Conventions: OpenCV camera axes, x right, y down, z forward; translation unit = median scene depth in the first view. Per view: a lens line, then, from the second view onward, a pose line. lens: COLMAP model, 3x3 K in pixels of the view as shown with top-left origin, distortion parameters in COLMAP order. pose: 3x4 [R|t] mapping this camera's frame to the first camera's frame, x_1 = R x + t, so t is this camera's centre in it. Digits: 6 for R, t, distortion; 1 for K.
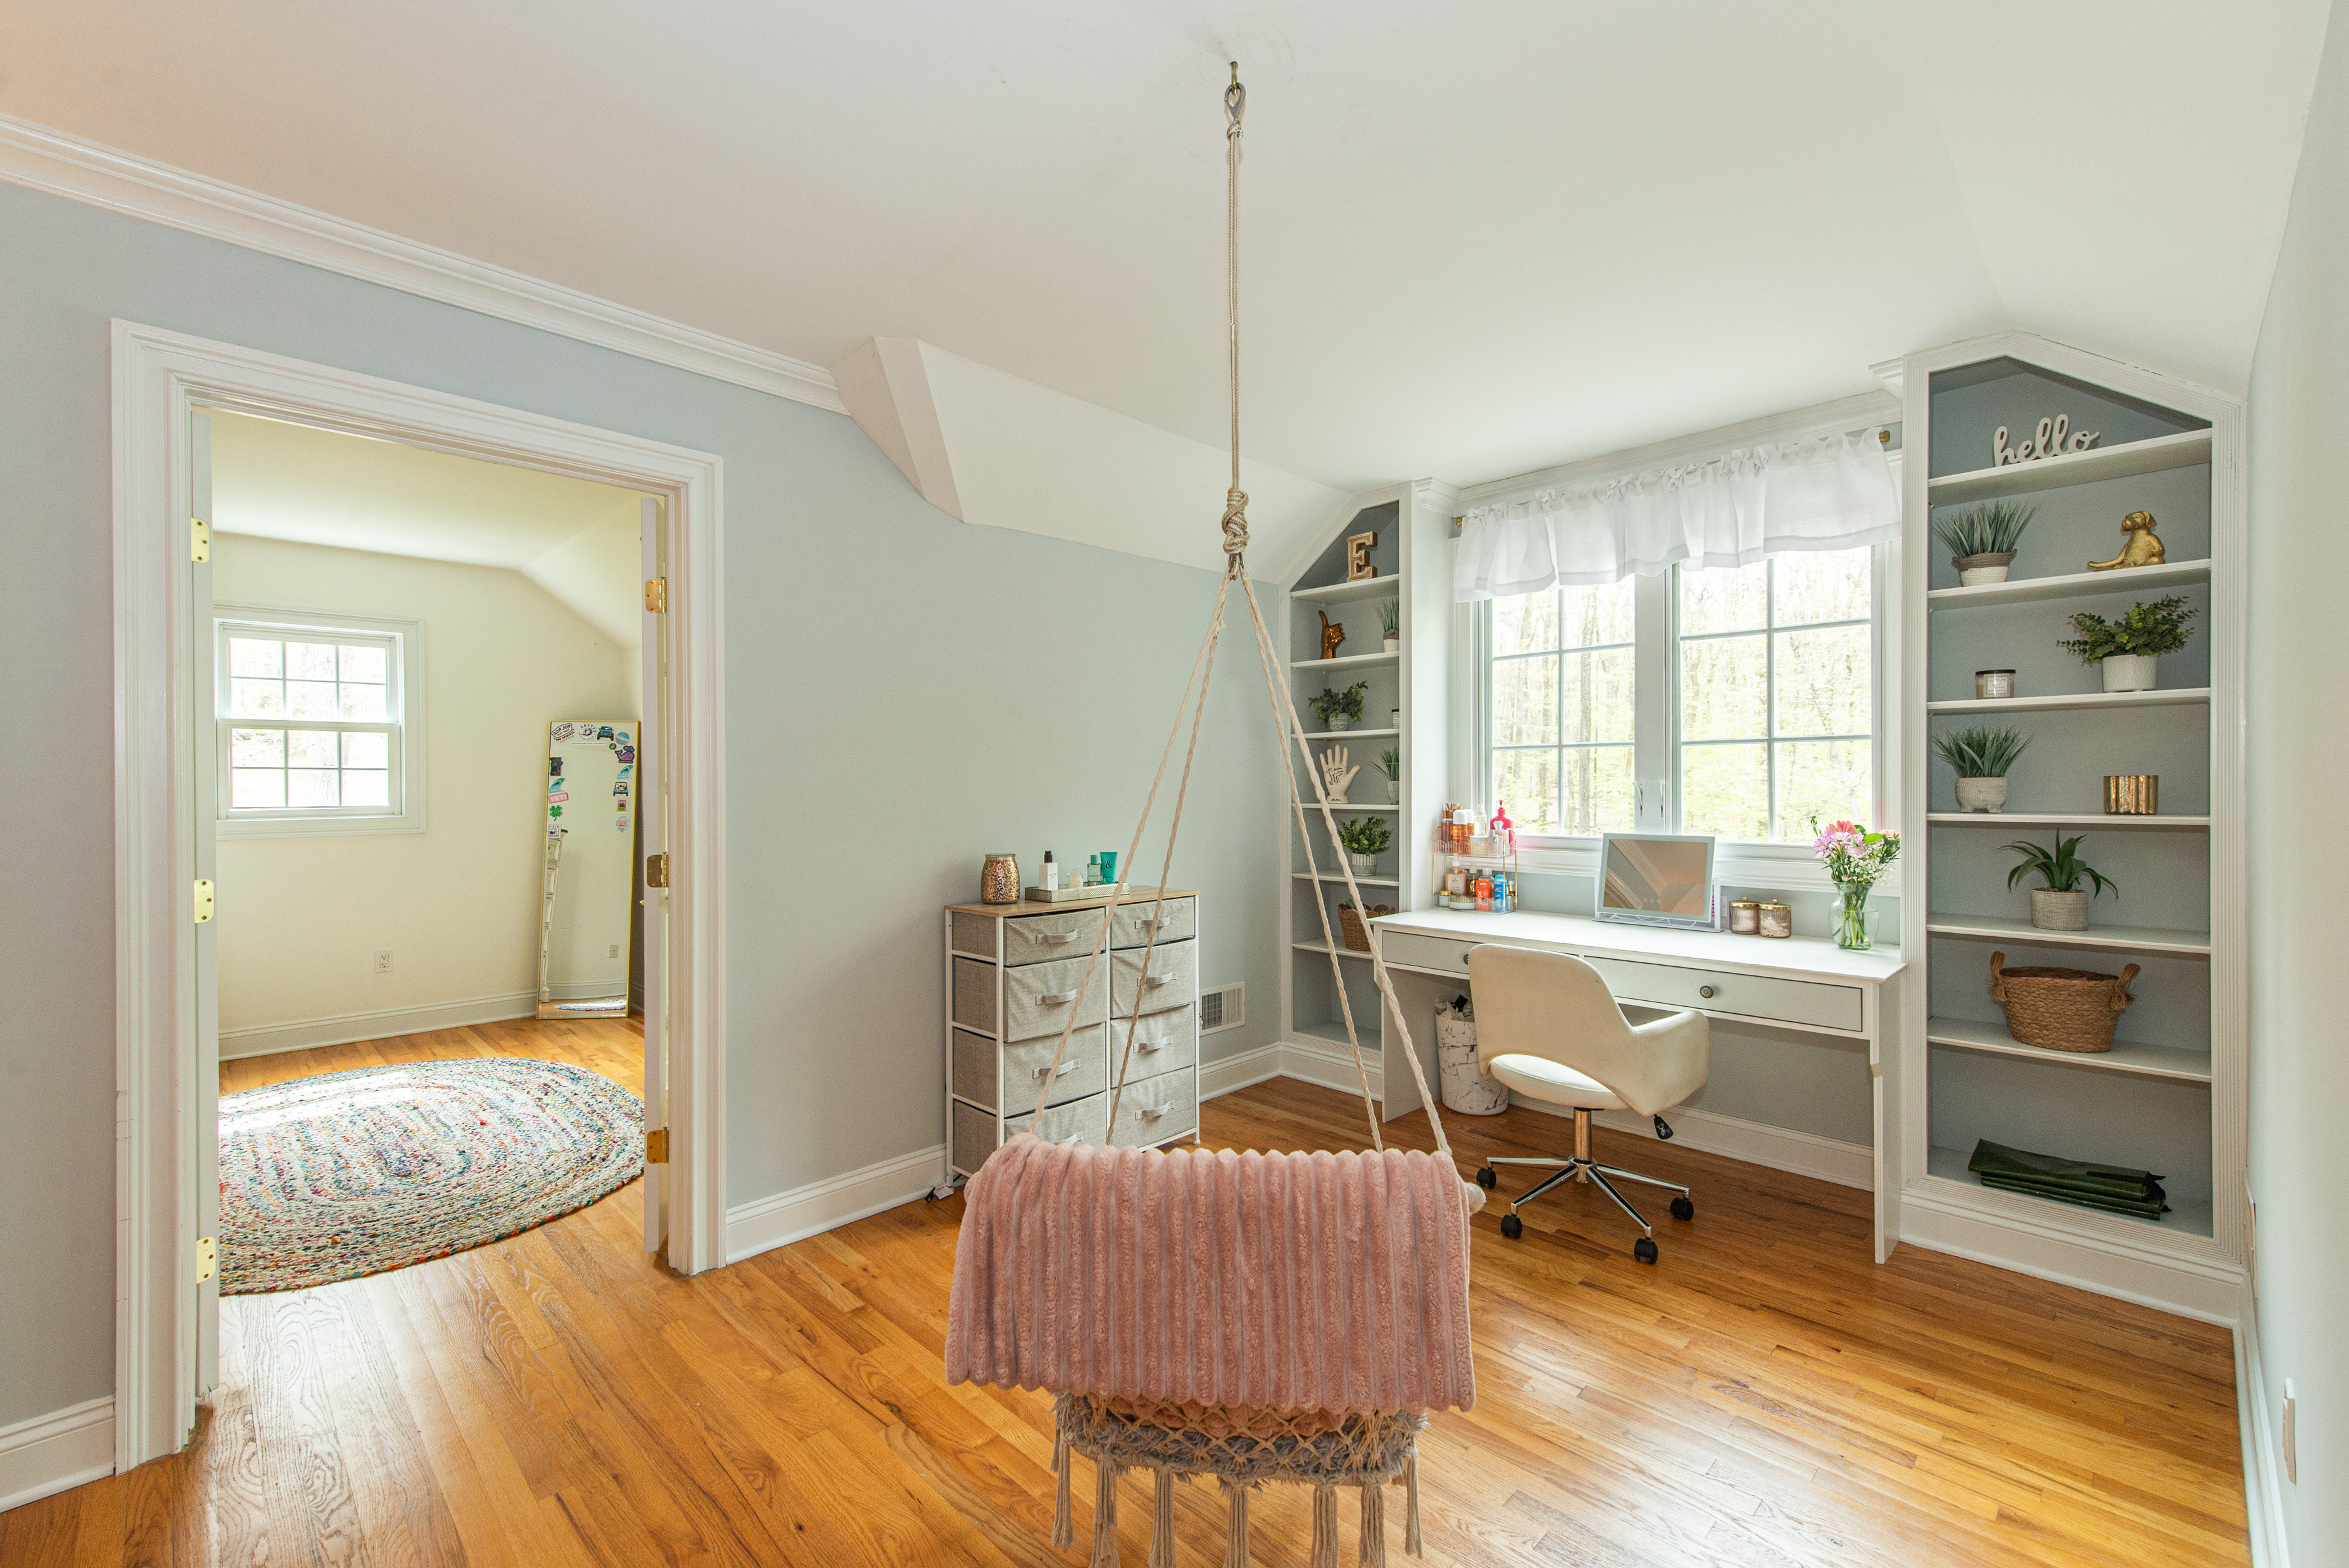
lens RADIAL K [[1011.3, 0, 1185.2], [0, 1011.3, 770.8], [0, 0, 1]] dist [0.001618, -0.000010]
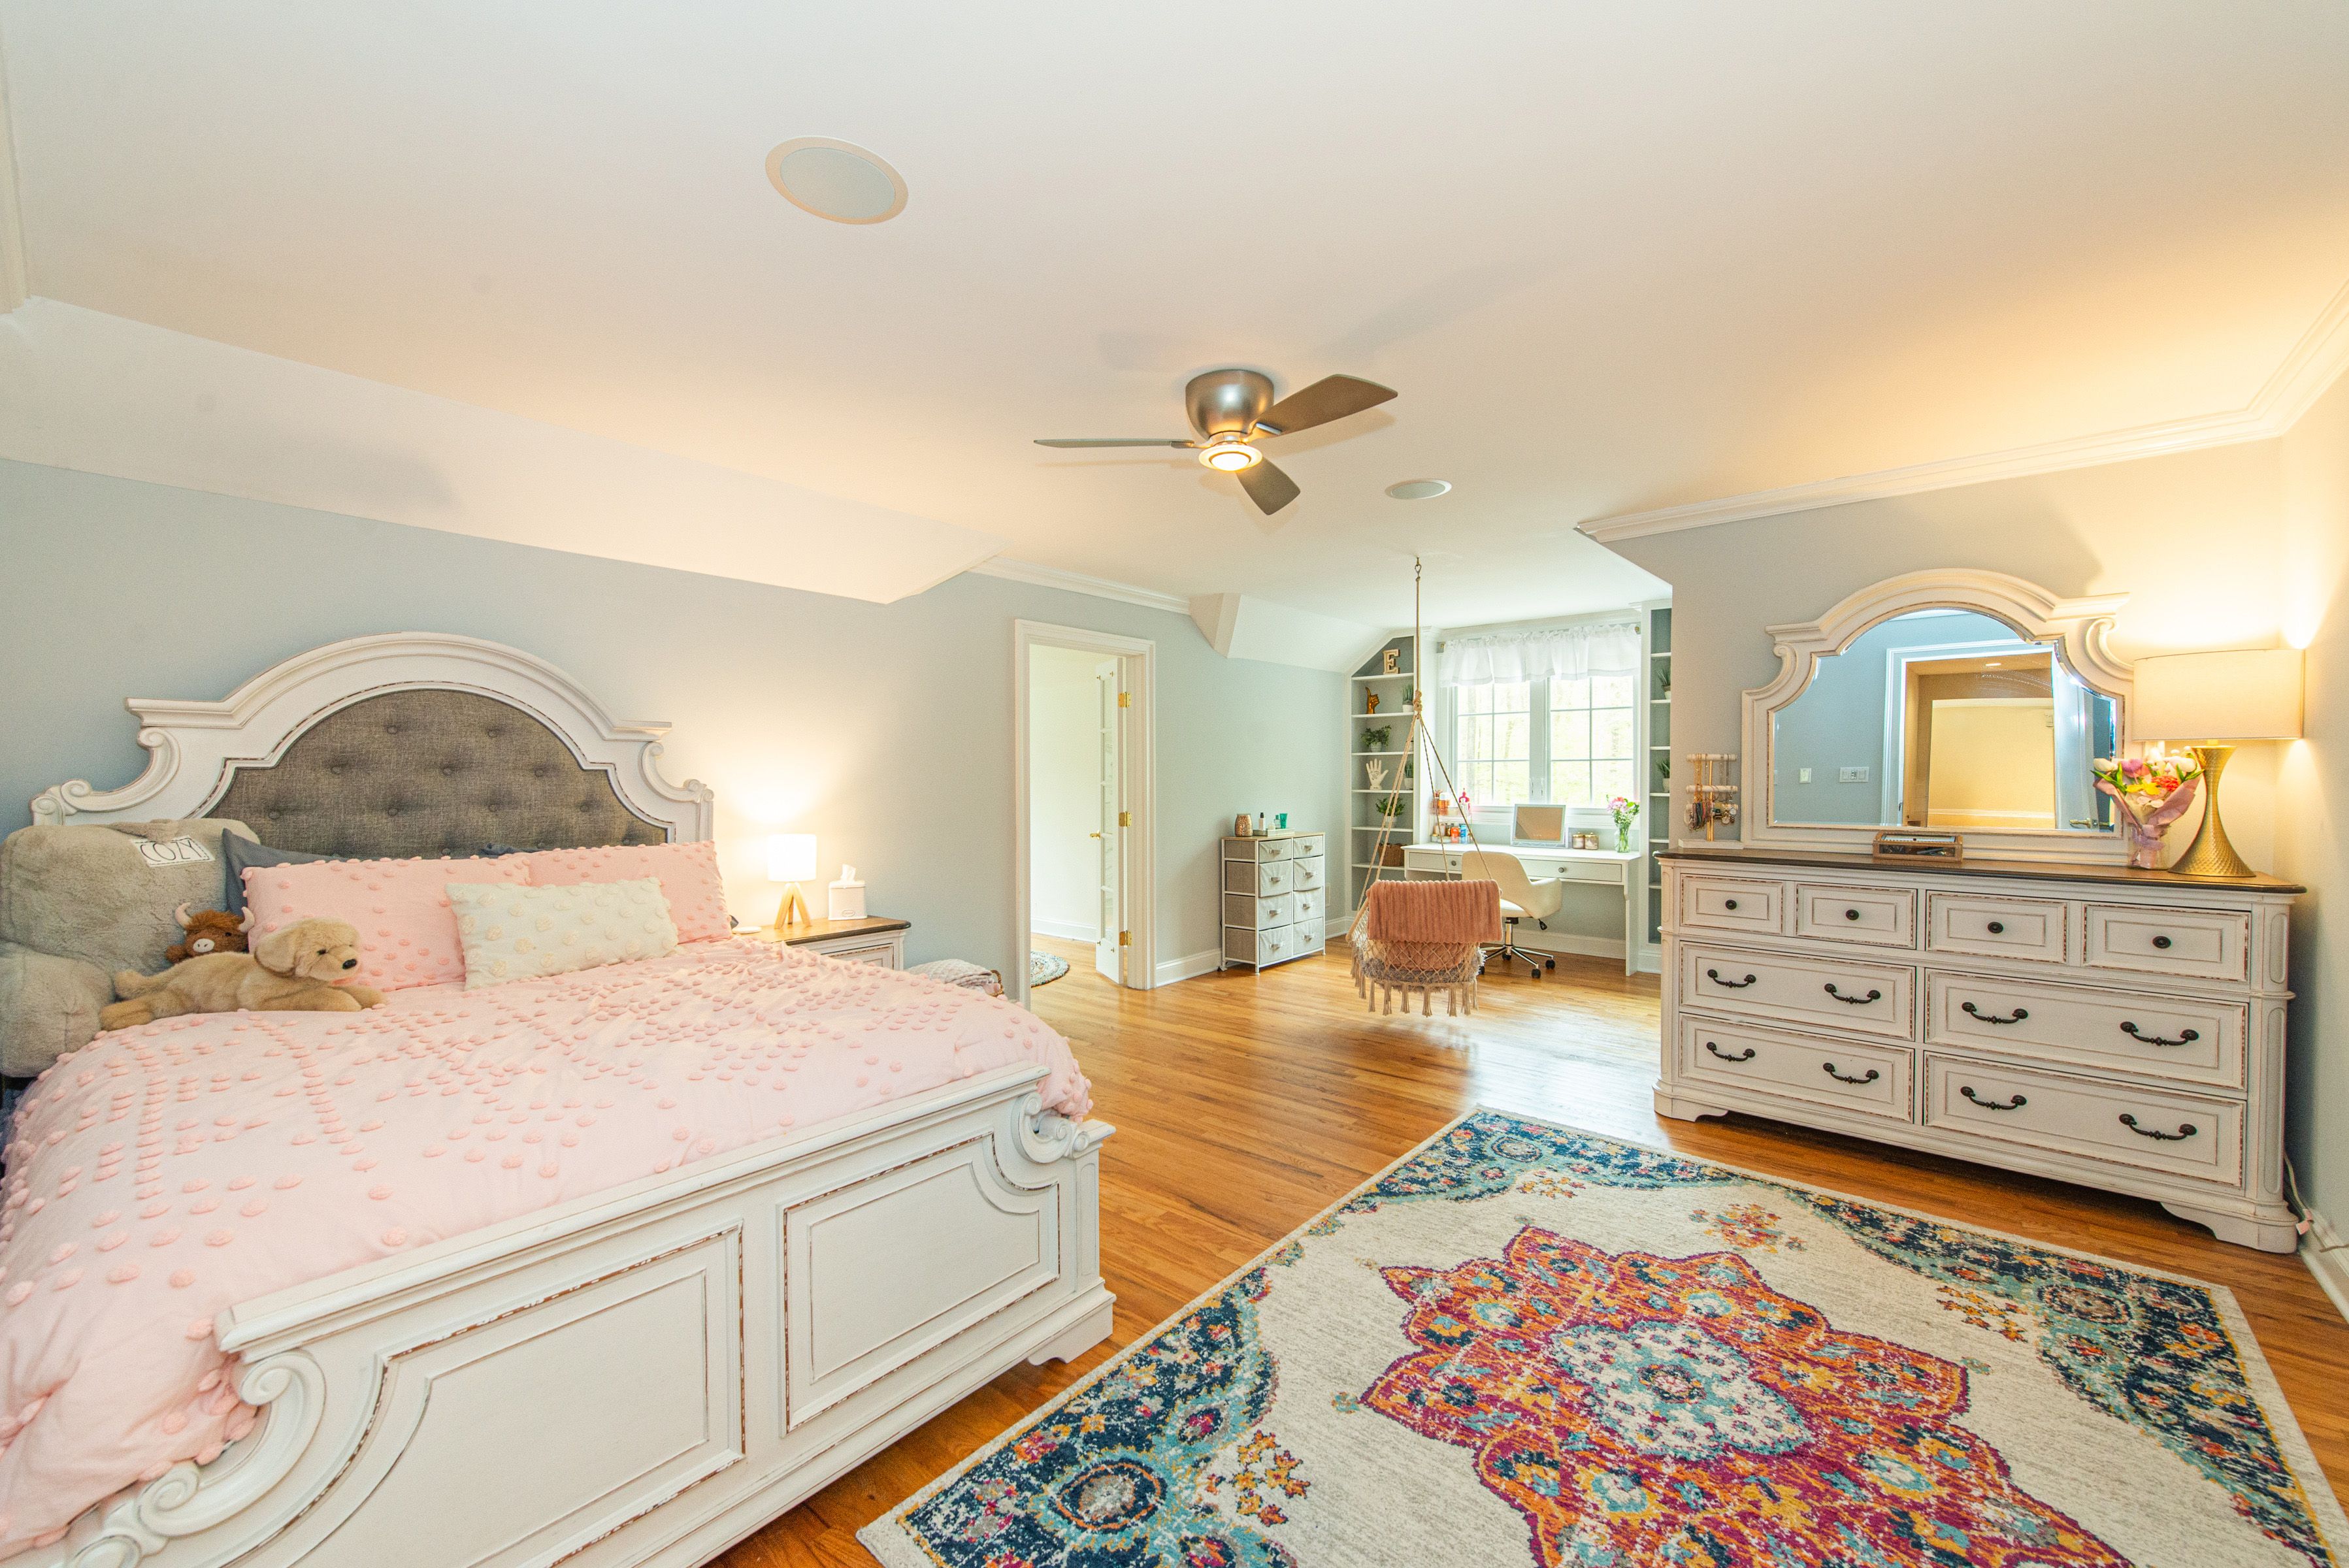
lens RADIAL K [[939.5, 0, 1186.4], [0, 939.5, 776.4], [0, 0, 1]] dist [-0.000661, -0.000137]
pose [[0.996178, -0.001257, 0.087342, -0.442134], [-0.000054, 0.999887, 0.015003, -0.024154], [-0.087351, -0.014951, 0.996065, -0.893617]]
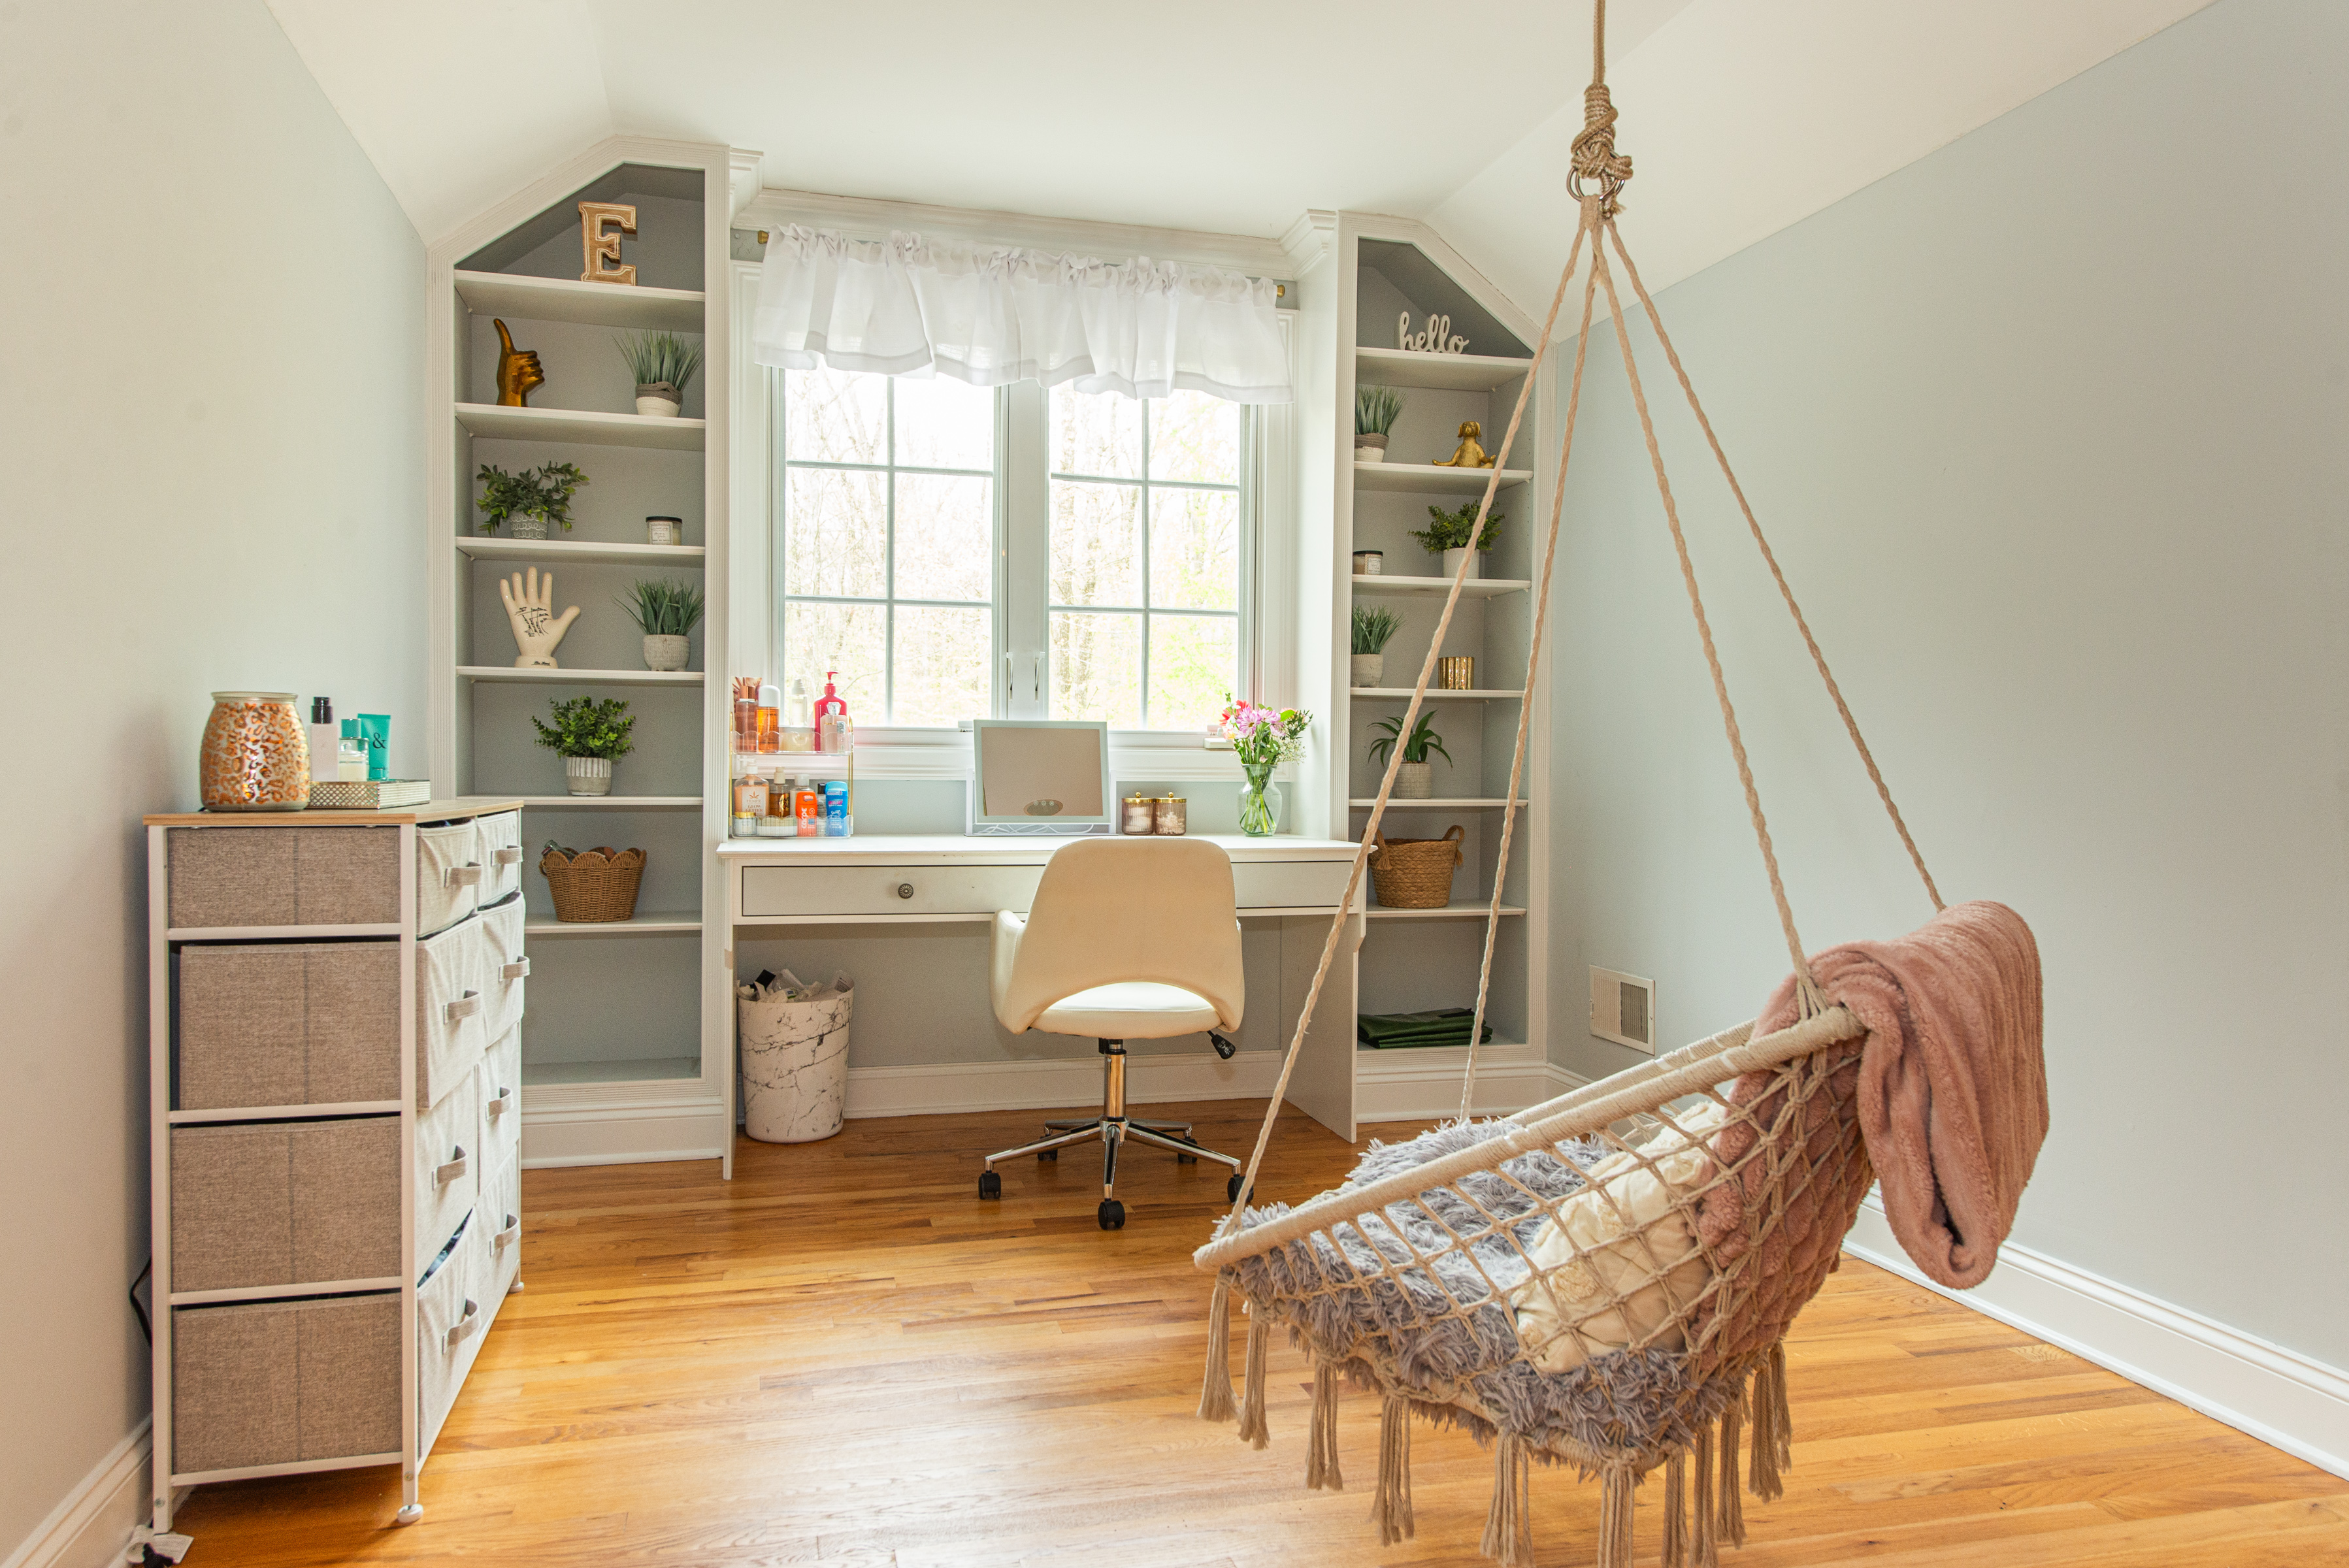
lens RADIAL K [[1484.5, 0, 1174.5], [0, 1484.5, 784.0], [0, 0, 1]] dist [0.005595, 0.000119]
pose [[0.489112, -0.002570, 0.872217, -0.489582], [-0.015499, 0.999812, 0.011637, 0.098694], [-0.872083, -0.019210, 0.488980, 0.350658]]
